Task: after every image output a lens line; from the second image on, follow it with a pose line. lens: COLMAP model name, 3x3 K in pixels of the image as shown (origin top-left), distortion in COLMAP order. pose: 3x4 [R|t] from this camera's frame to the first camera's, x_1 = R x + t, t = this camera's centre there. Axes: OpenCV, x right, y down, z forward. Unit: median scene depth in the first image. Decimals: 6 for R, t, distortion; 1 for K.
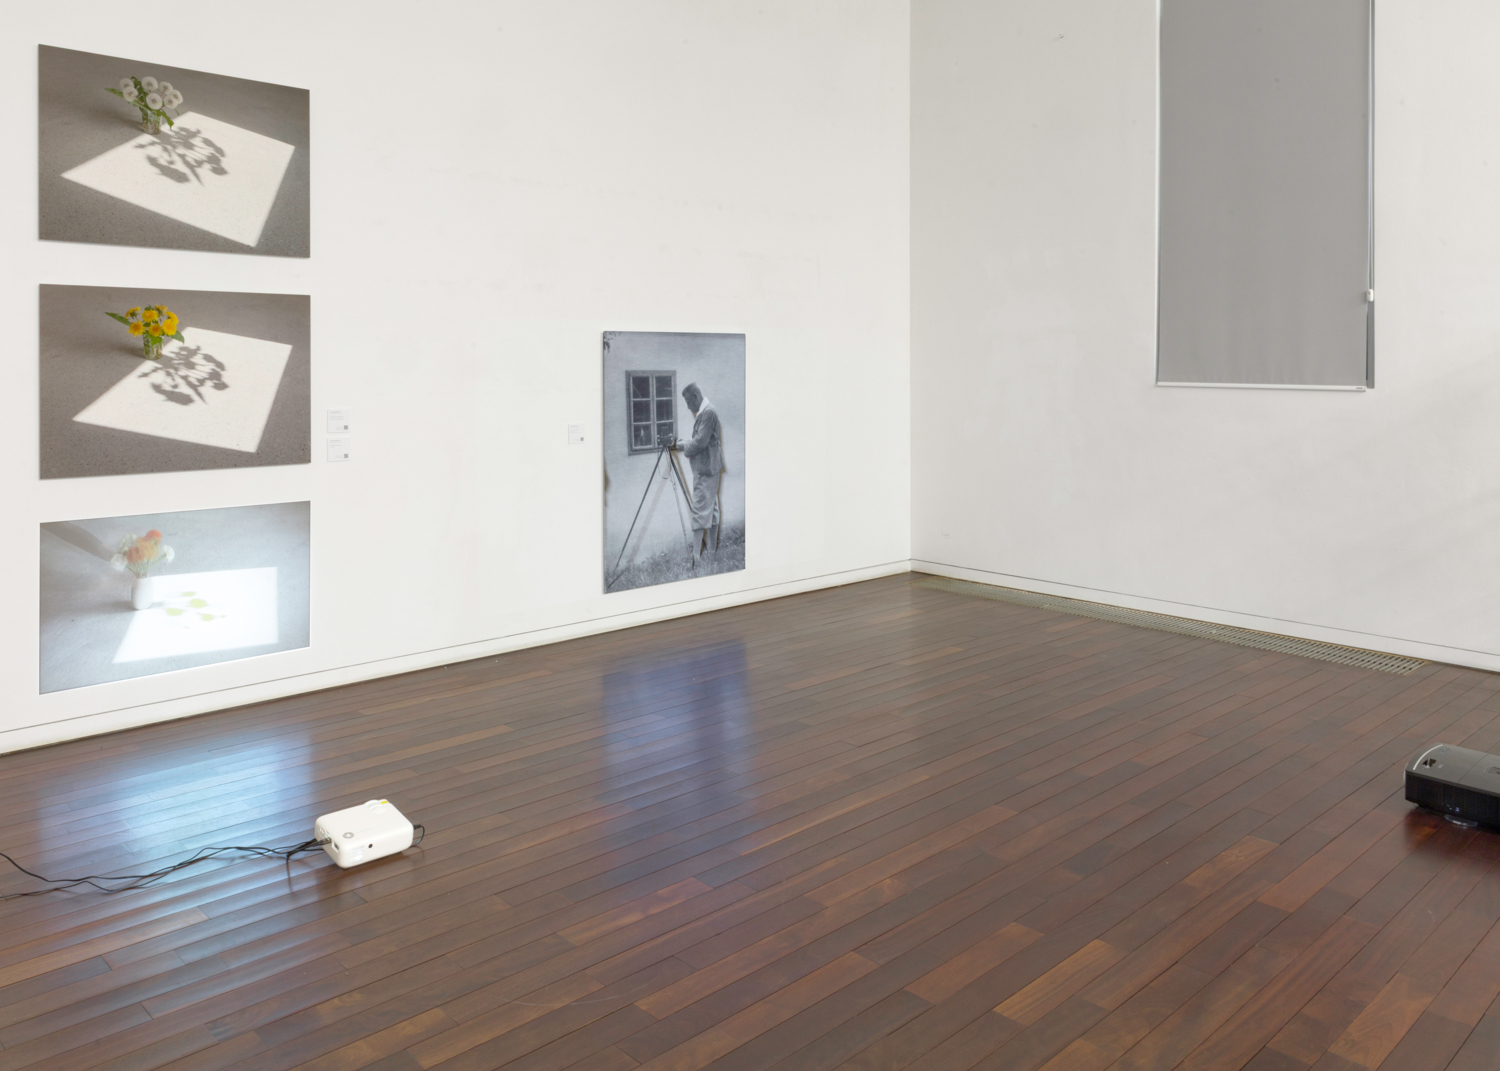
lens RADIAL K [[1084.6, 0, 752.2], [0, 1084.6, 465.4], [0, 0, 1]] dist [0.001161, 0.011741]
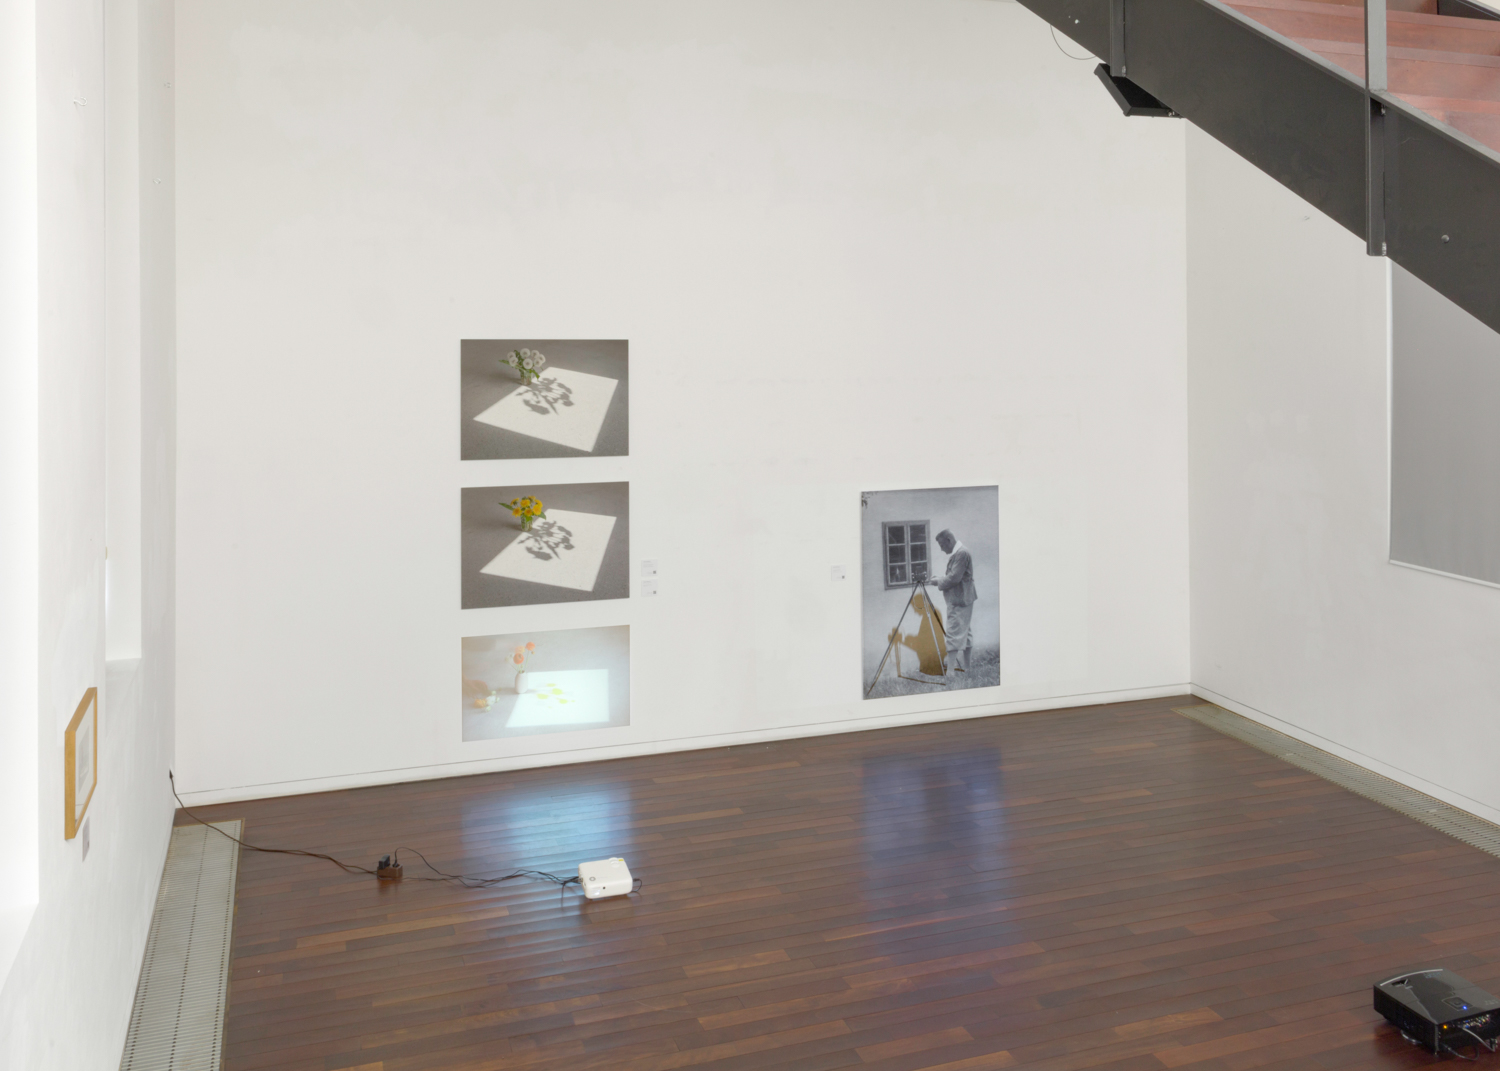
lens RADIAL K [[1175.2, 0, 750.2], [0, 1175.2, 528.6], [0, 0, 1]] dist [0.003402, 0.004263]
pose [[0.910563, 0.059880, -0.409010, 0.364271], [-0.033909, 0.996938, 0.070464, -0.213872], [0.411977, -0.050293, 0.909805, -0.319149]]
